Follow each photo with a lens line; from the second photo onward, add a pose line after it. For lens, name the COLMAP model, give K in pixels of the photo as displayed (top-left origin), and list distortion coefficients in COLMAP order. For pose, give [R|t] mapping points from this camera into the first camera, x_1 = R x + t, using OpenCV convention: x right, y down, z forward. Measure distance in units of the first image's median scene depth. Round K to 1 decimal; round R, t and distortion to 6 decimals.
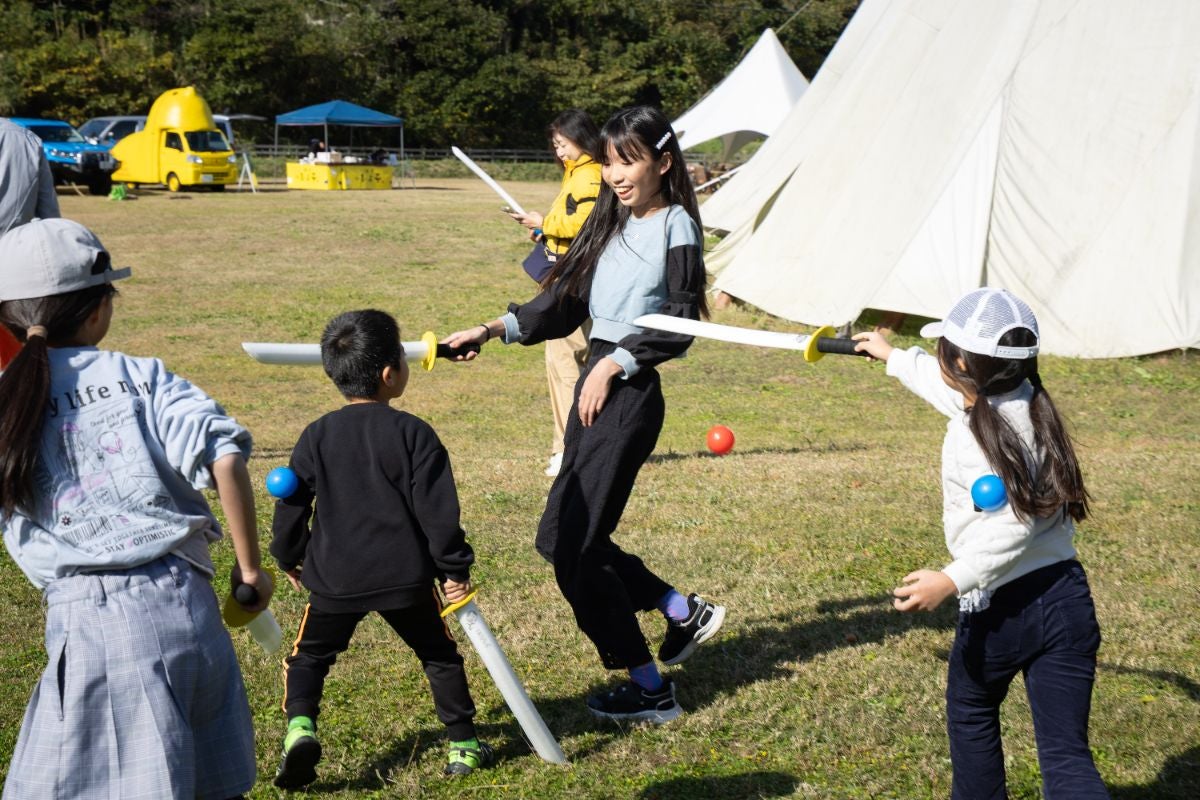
lens RADIAL K [[1680.1, 0, 600.2], [0, 1680.1, 397.7], [0, 0, 1]] dist [0.000623, 0.000000]
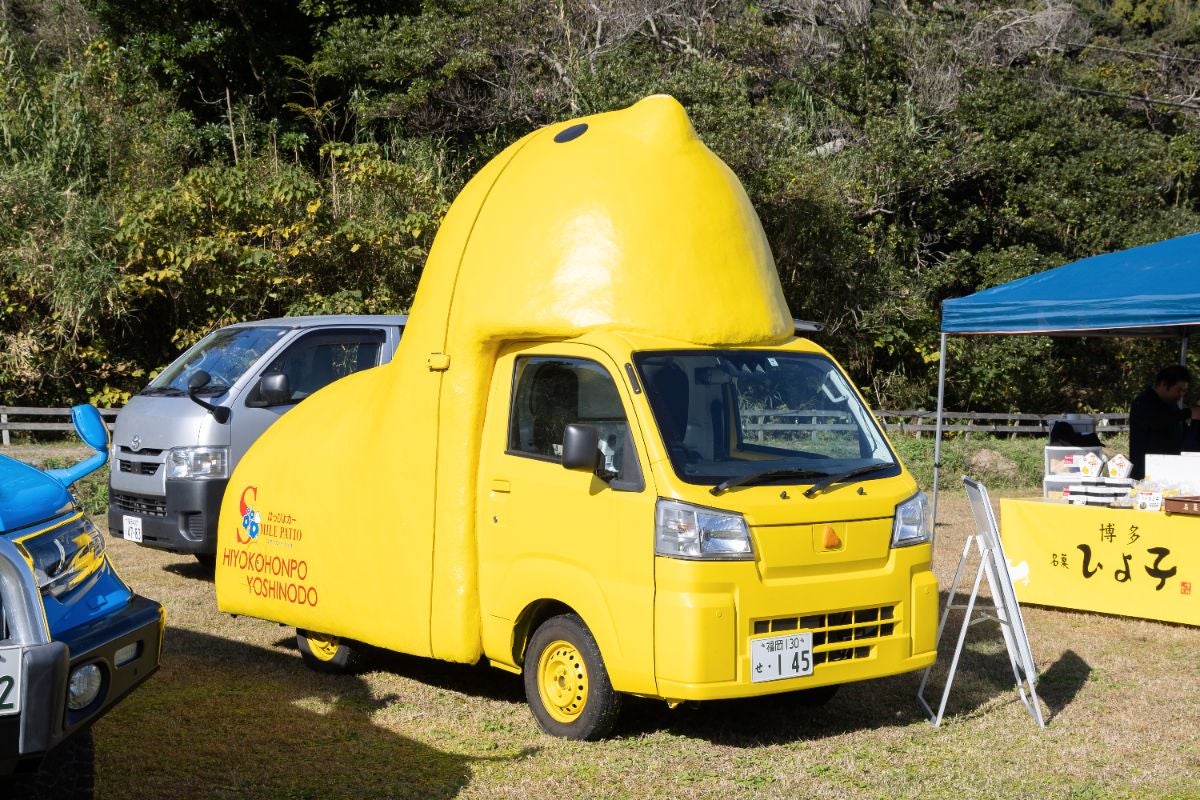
lens RADIAL K [[1680.1, 0, 599.6], [0, 1680.1, 399.8], [0, 0, 1]] dist [0.000623, 0.000000]
pose [[0.987011, -0.008470, -0.160432, -0.206718], [-0.015267, 0.989145, -0.146145, -0.120069], [0.159928, 0.146696, 0.976168, 0.774037]]
